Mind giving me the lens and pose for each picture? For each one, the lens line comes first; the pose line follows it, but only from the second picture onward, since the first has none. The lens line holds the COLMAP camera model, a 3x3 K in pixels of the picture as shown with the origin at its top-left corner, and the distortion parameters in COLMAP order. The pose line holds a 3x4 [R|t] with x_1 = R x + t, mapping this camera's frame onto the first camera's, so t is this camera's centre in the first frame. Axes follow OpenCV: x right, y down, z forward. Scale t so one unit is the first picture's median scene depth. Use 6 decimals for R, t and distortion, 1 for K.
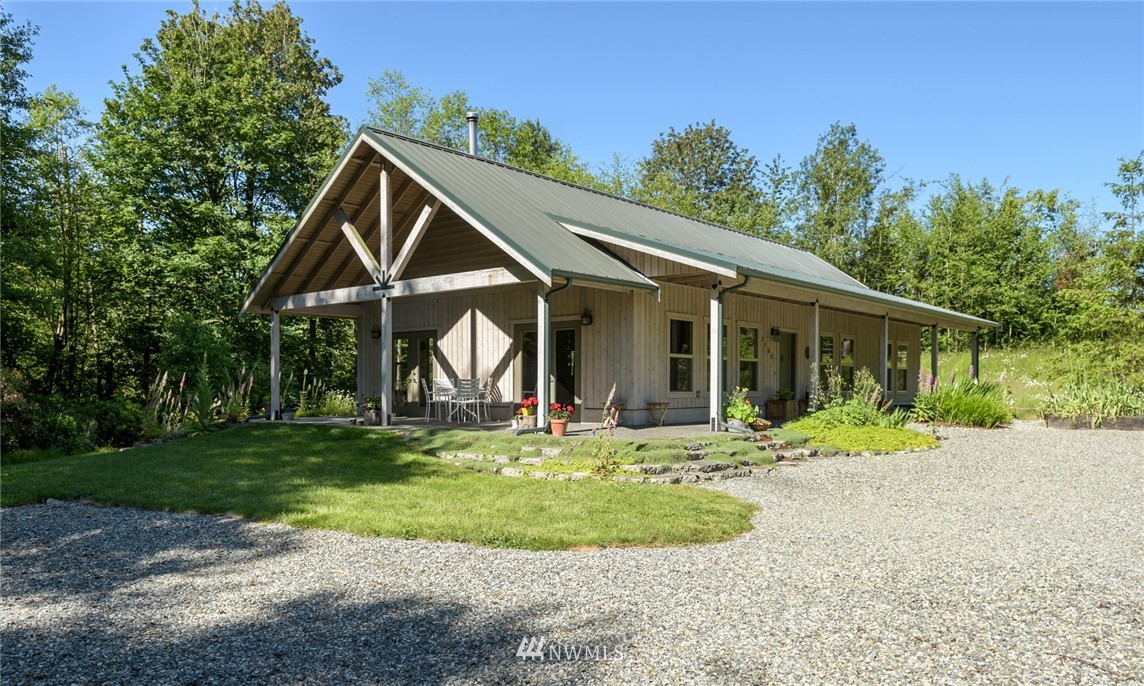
lens RADIAL K [[808.2, 0, 573.2], [0, 808.2, 406.8], [0, 0, 1]] dist [-0.045615, 0.005760]
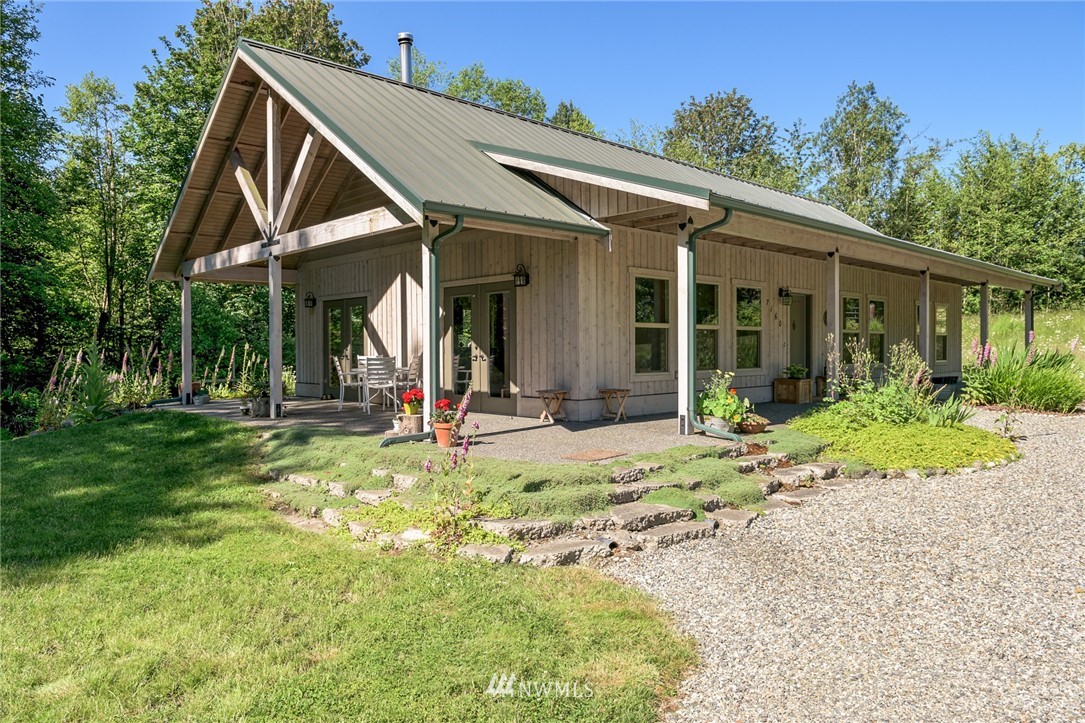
lens RADIAL K [[762.1, 0, 540.9], [0, 762.1, 358.3], [0, 0, 1]] dist [-0.048078, -0.000487]
pose [[0.996259, -0.007767, -0.086069, 0.078877], [0.006390, 0.999847, -0.016256, -0.018542], [0.086183, 0.015645, 0.996157, 0.244953]]
